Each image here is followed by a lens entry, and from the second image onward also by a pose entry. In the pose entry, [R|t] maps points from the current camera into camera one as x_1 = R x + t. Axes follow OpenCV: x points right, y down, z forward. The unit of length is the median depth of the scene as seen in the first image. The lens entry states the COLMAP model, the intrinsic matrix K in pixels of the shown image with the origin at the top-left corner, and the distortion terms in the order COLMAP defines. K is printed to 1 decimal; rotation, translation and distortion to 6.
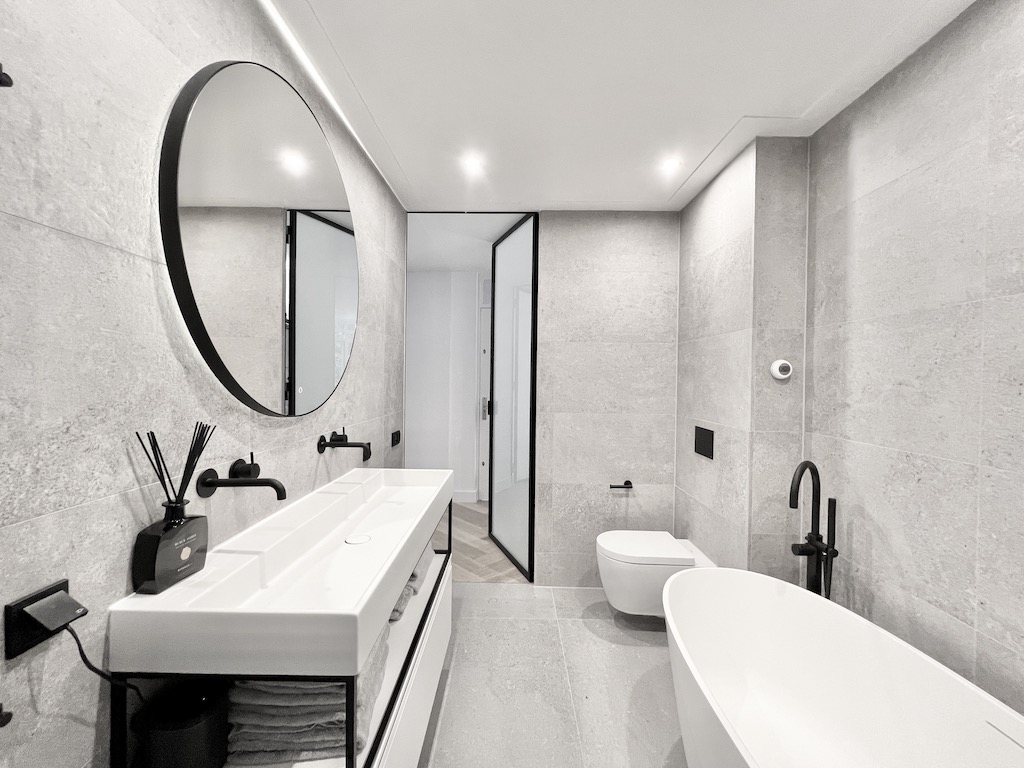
lens RADIAL K [[427.1, 0, 512.0], [0, 427.1, 384.0], [0, 0, 1]] dist [-0.001561, 0.000667]
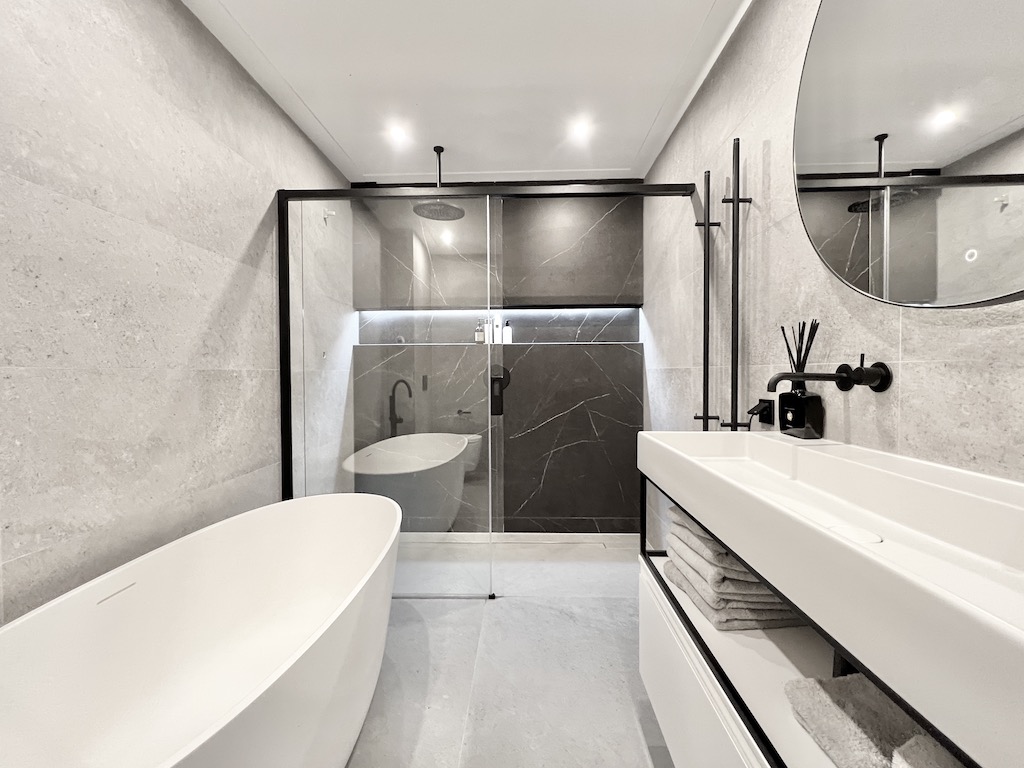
lens RADIAL K [[427.1, 0, 512.0], [0, 427.1, 384.0], [0, 0, 1]] dist [-0.001561, 0.000667]
pose [[-0.999643, -0.007797, 0.025556, 0.041726], [-0.006639, 0.998962, 0.045068, 0.113132], [-0.025881, 0.044882, -0.998657, 1.136709]]
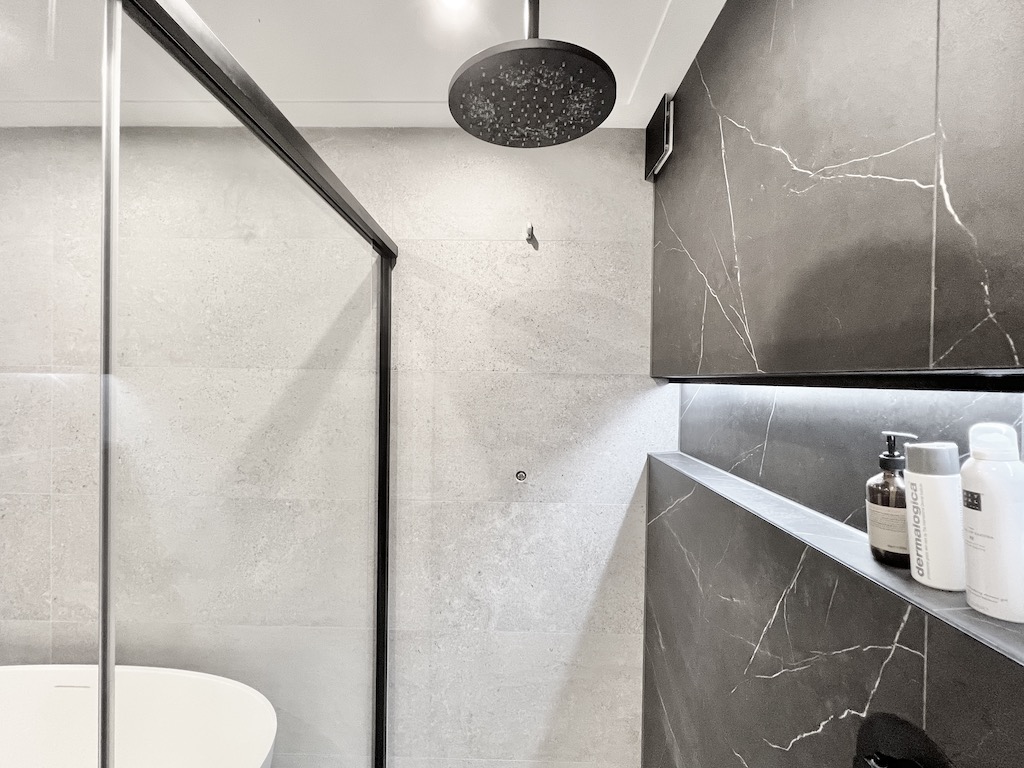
lens RADIAL K [[427.1, 0, 512.0], [0, 427.1, 384.0], [0, 0, 1]] dist [-0.001561, 0.000667]
pose [[0.002311, -0.021330, 0.999770, -0.115077], [-0.004603, 0.999762, 0.021341, -0.109890], [-0.999987, -0.004651, 0.002212, -0.246773]]
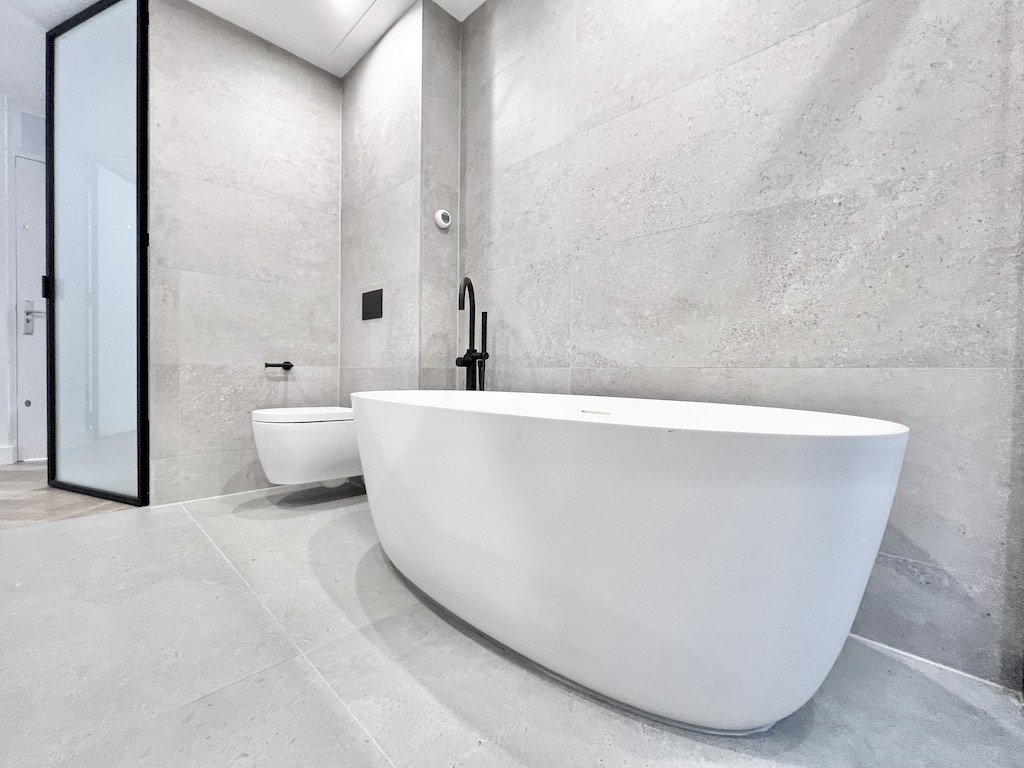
lens RADIAL K [[422.7, 0, 506.4], [0, 422.7, 389.5], [0, 0, 1]] dist [-0.000398, -0.000353]
pose [[0.693756, -0.017498, 0.719998, -0.062233], [0.004462, 0.999790, 0.019998, 0.392172], [-0.720197, -0.010661, 0.693688, 0.102224]]
